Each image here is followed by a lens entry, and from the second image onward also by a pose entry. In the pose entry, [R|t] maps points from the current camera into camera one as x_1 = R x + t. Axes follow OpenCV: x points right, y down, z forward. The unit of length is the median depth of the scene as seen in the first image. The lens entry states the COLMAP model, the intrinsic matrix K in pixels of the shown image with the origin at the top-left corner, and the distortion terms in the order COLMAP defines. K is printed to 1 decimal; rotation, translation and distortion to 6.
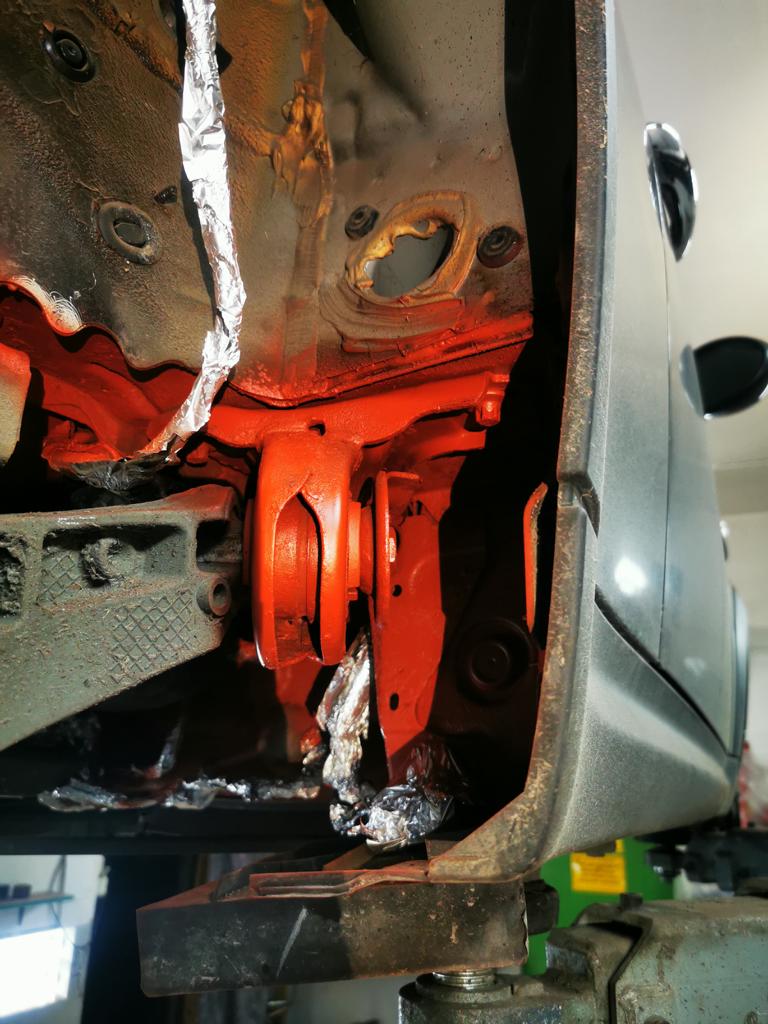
lens RADIAL K [[814.8, 0, 379.1], [0, 814.8, 513.3], [0, 0, 1]] dist [0.005215, -0.046426]
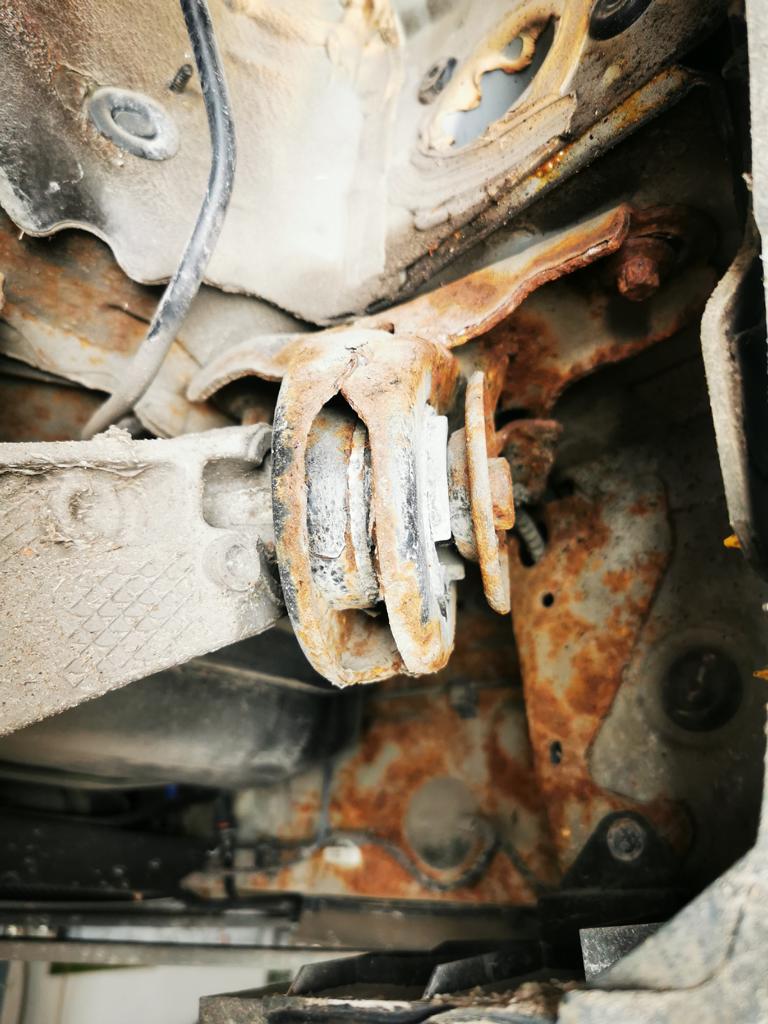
lens RADIAL K [[814.8, 0, 379.1], [0, 814.8, 513.3], [0, 0, 1]] dist [0.005215, -0.046426]
pose [[0.969968, -0.092297, -0.225040, 0.062658], [0.062268, 0.988602, -0.137072, 0.145432], [0.235126, 0.118942, 0.964660, 0.344482]]
